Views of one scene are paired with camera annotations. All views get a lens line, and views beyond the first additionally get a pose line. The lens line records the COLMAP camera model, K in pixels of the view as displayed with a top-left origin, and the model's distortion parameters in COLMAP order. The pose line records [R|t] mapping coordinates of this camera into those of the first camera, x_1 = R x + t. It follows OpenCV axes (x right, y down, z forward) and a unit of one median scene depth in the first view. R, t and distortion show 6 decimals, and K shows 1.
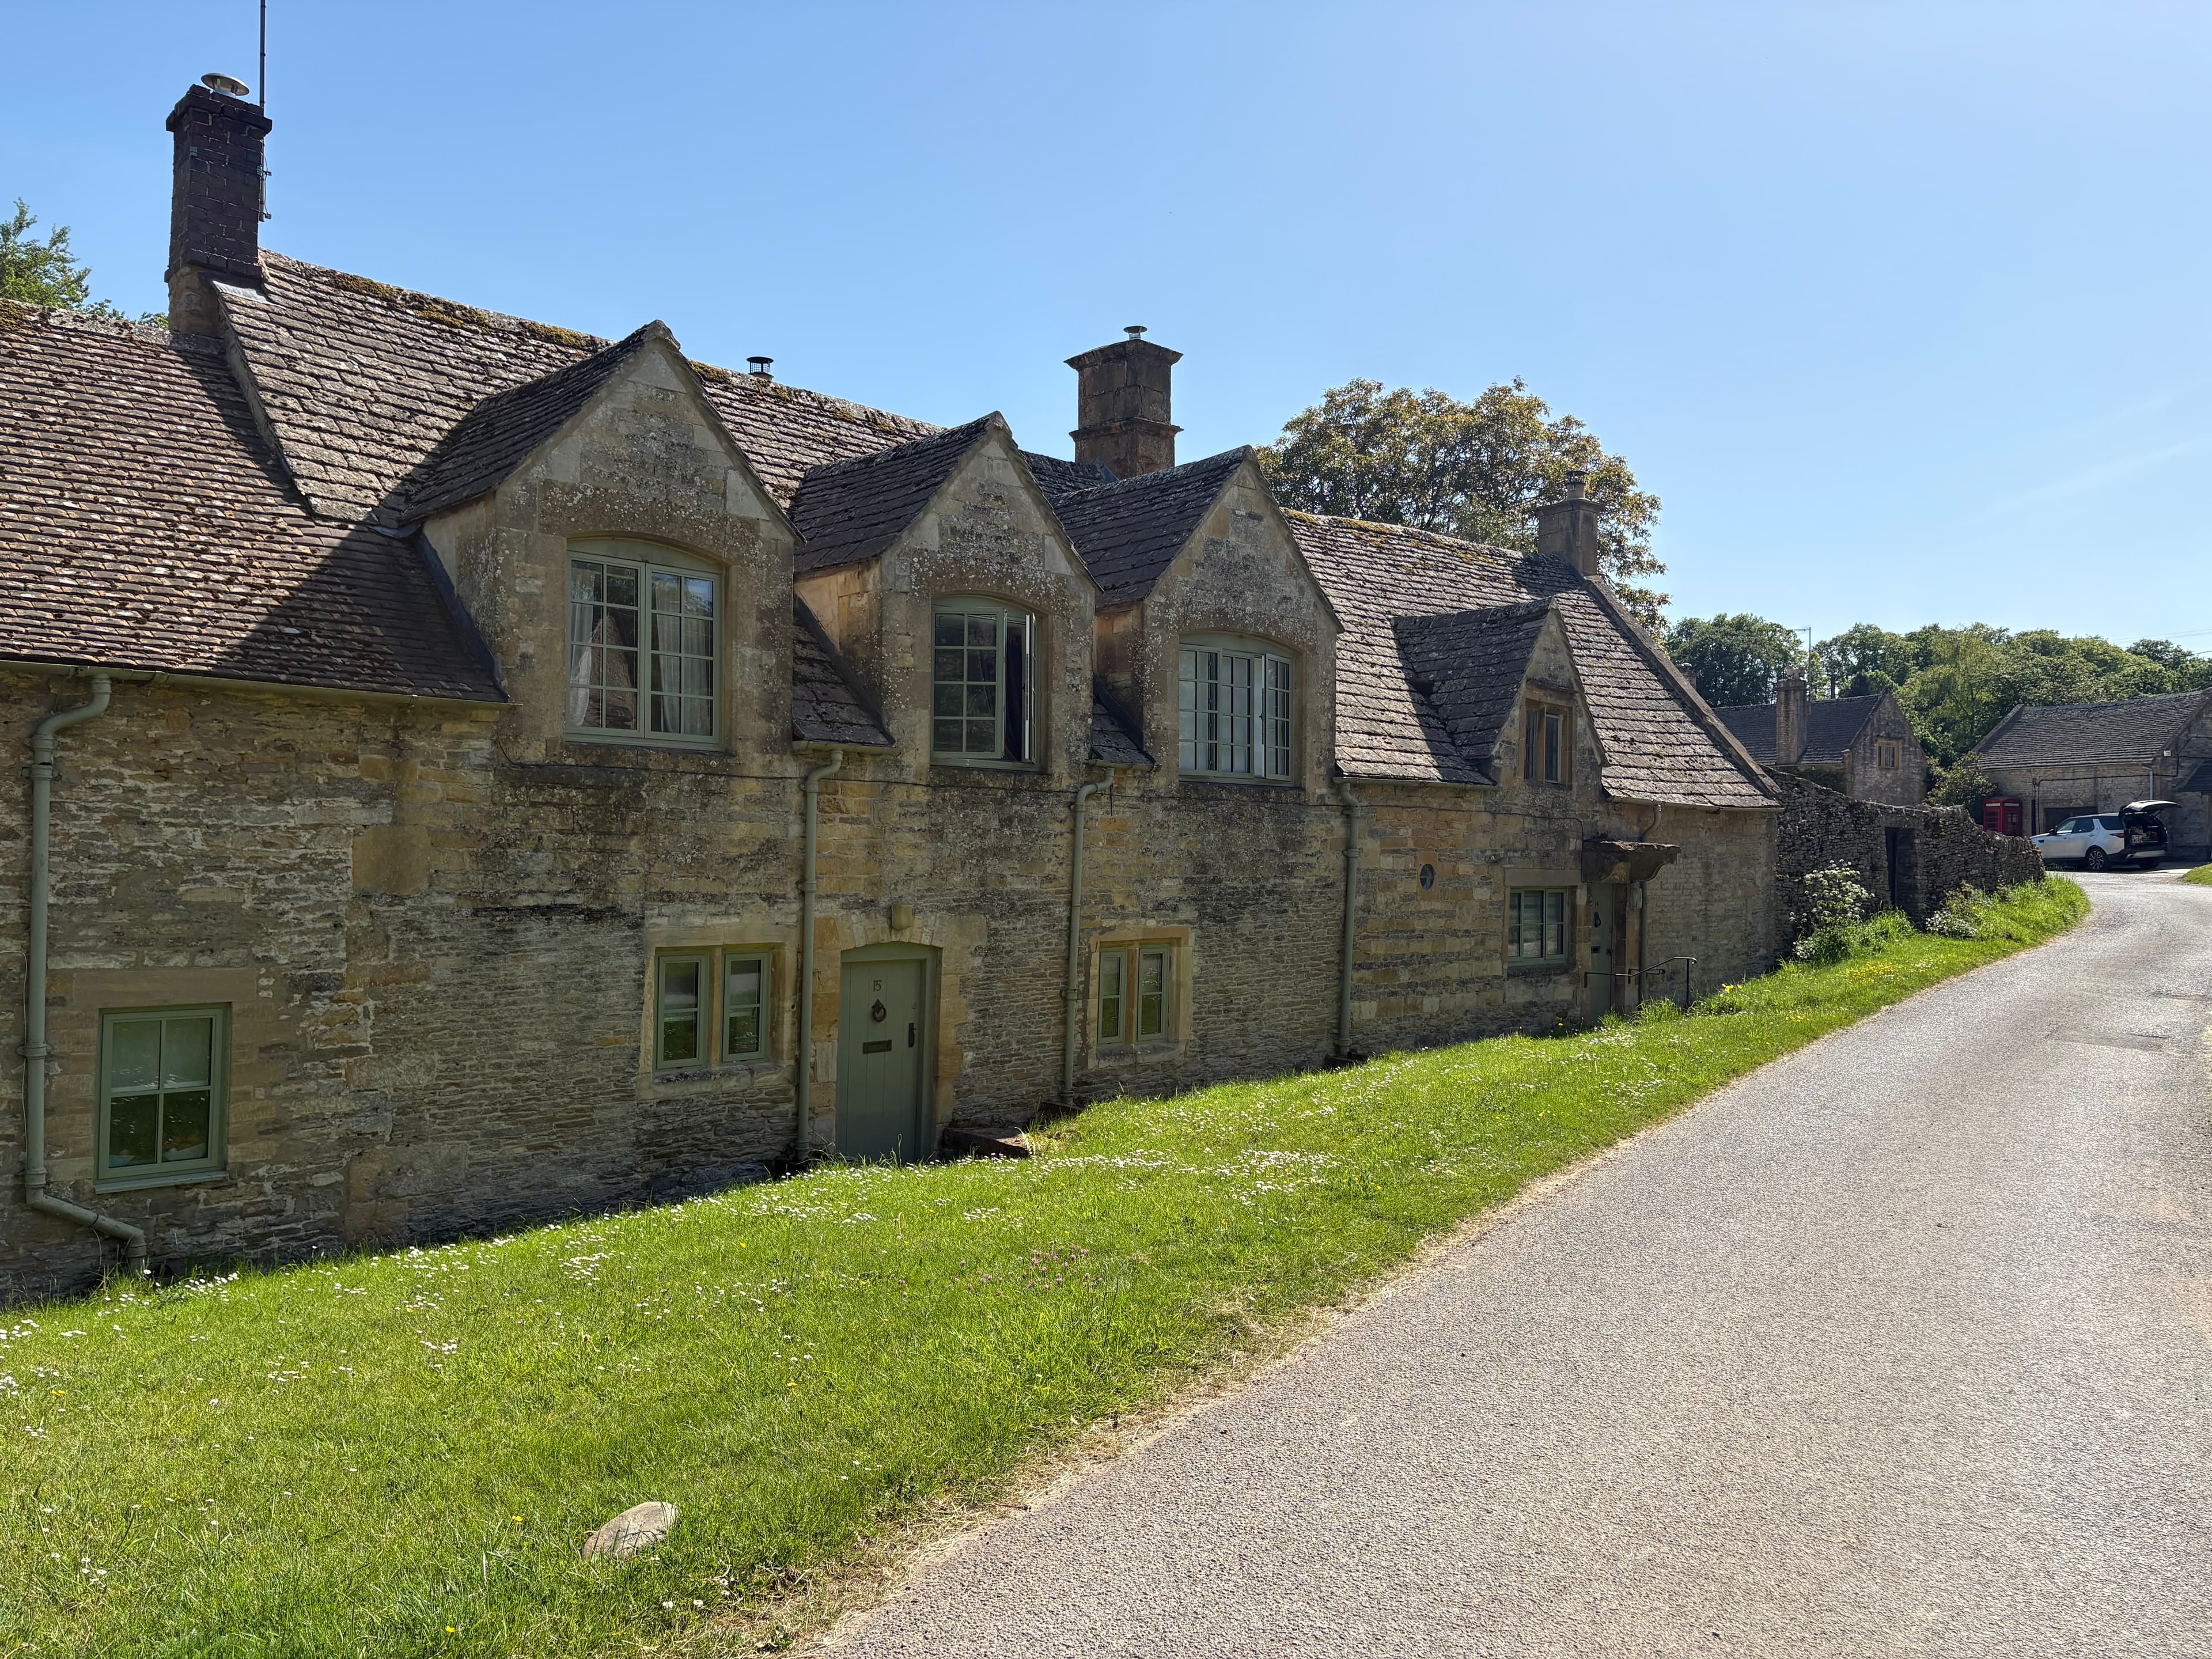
lens RADIAL K [[1652.9, 0, 1113.8], [0, 1652.9, 836.8], [0, 0, 1]] dist [0.001097, -0.004678]
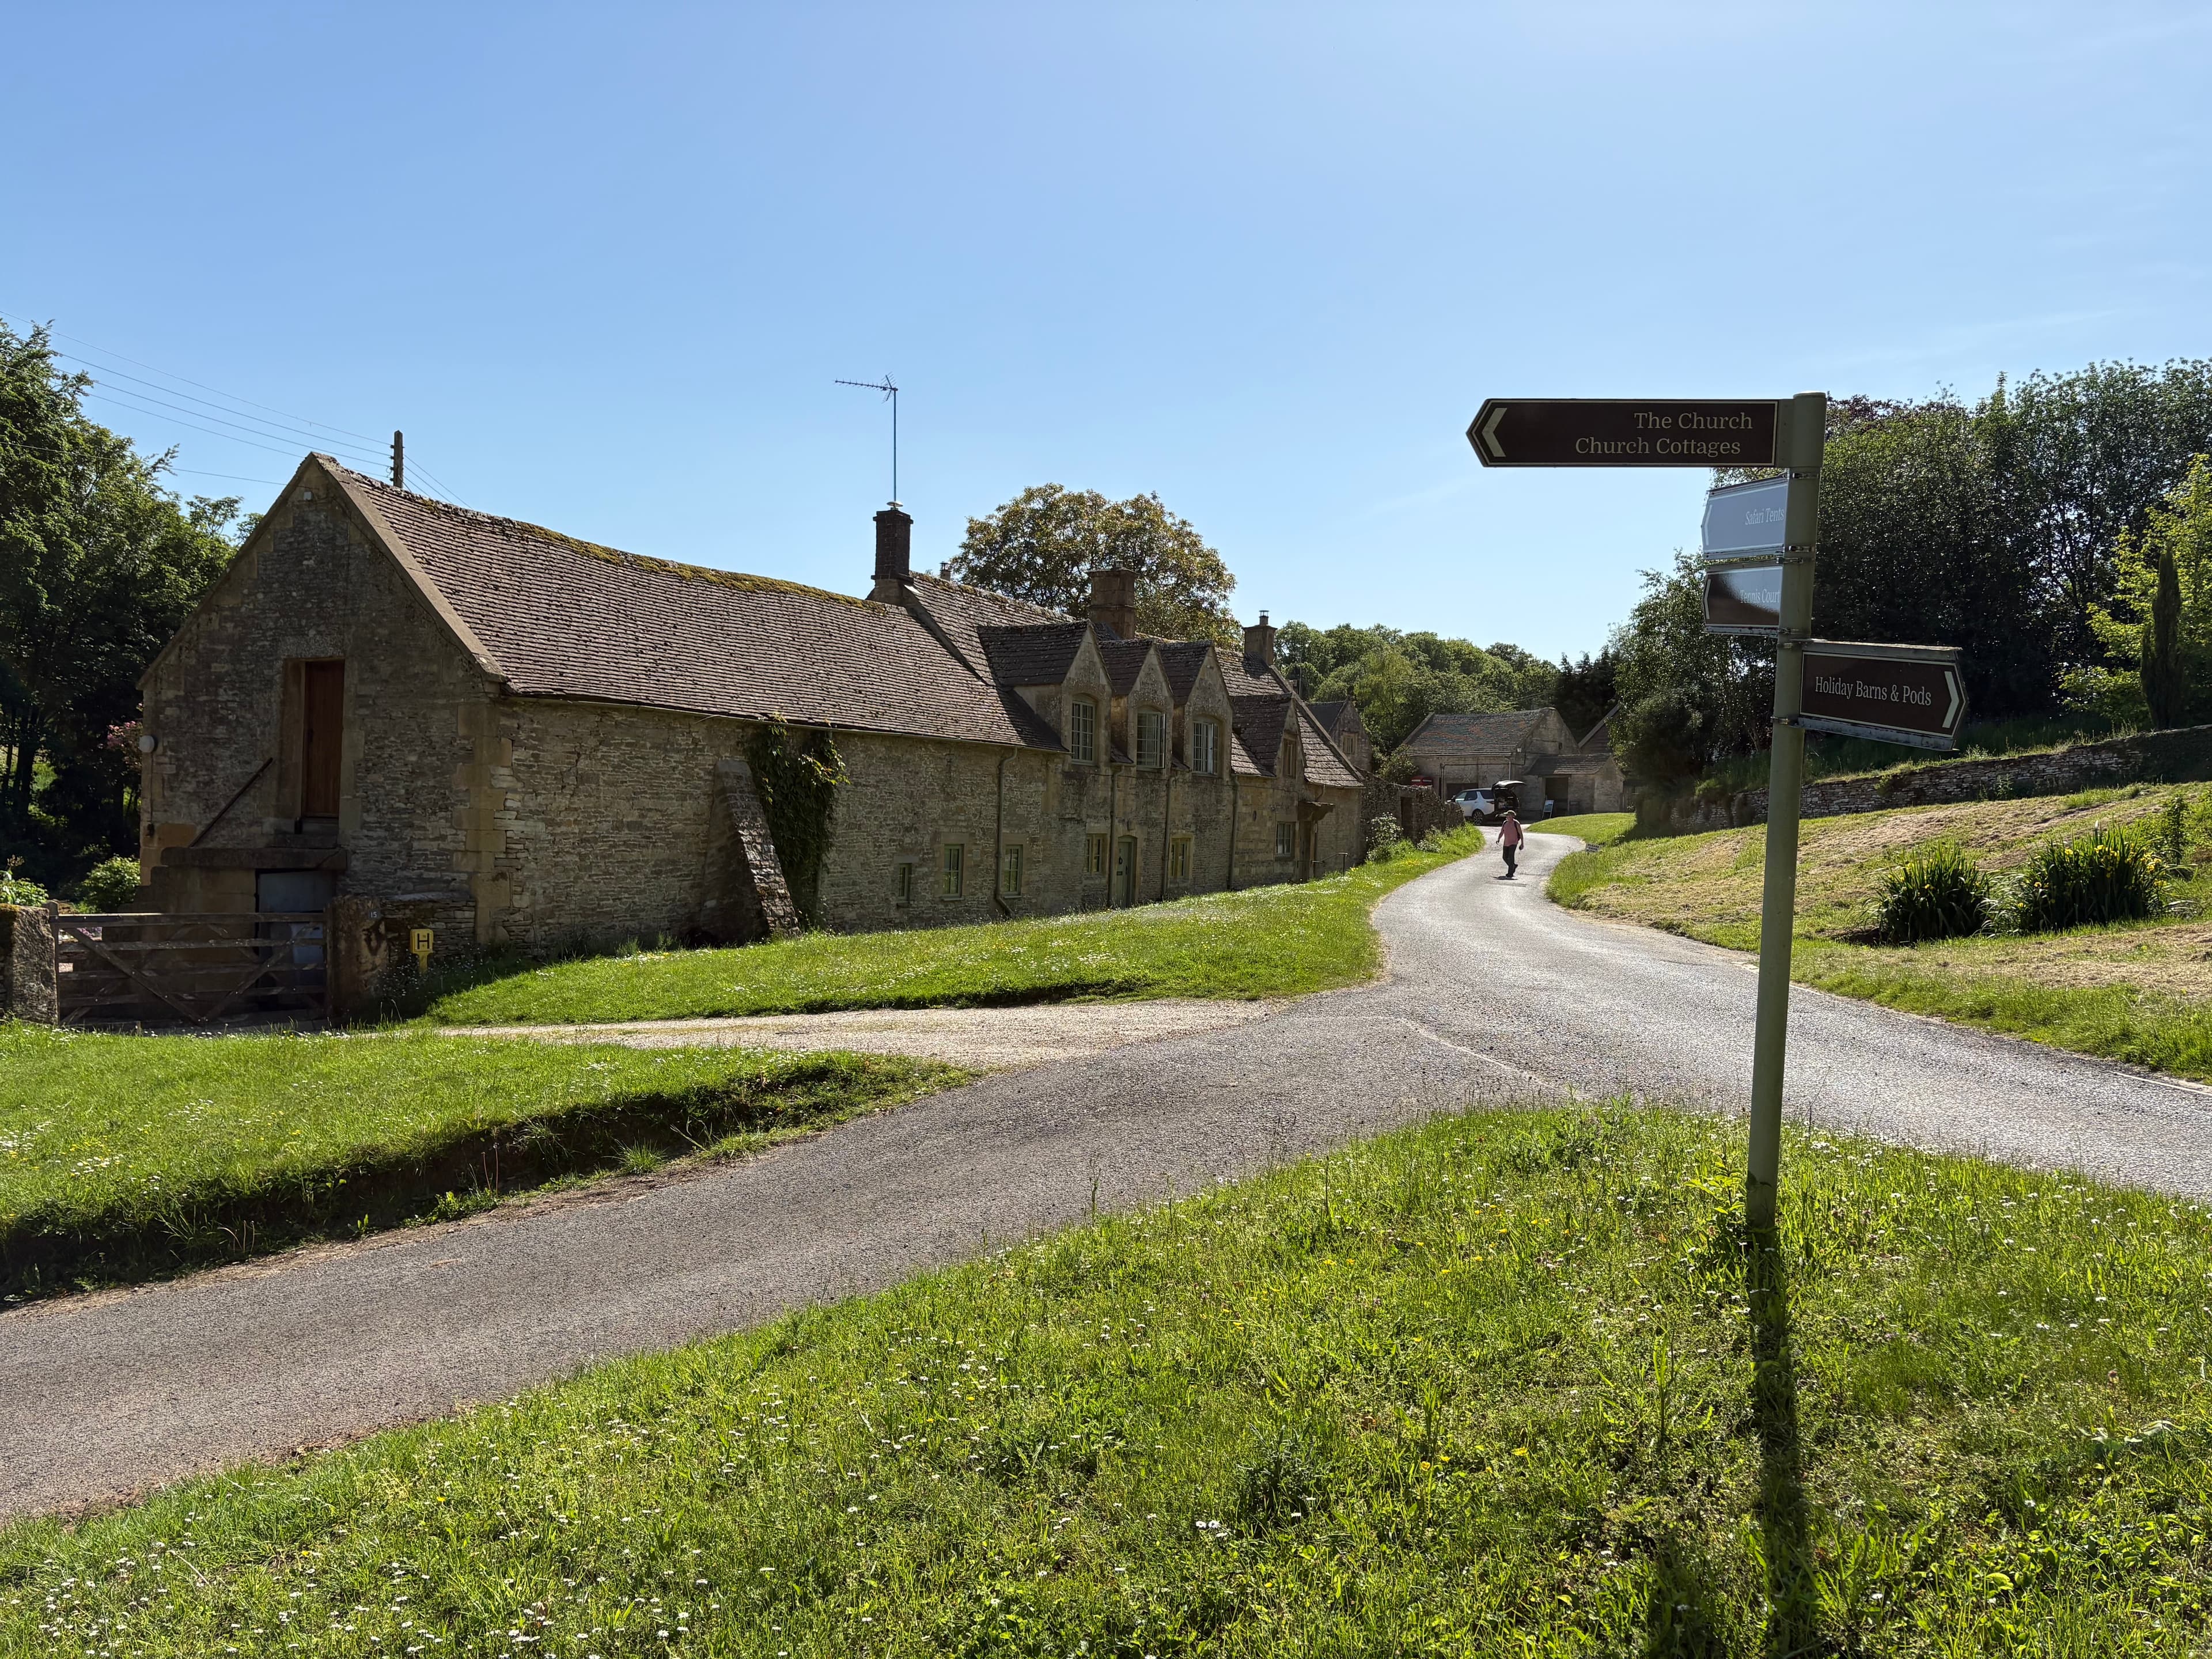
lens RADIAL K [[1652.9, 0, 1113.8], [0, 1652.9, 836.8], [0, 0, 1]] dist [0.001097, -0.004678]
pose [[0.944894, 0.008100, 0.327277, -0.557502], [-0.016820, 0.999575, 0.023822, 0.000862], [-0.326945, -0.028014, 0.944628, -0.836596]]
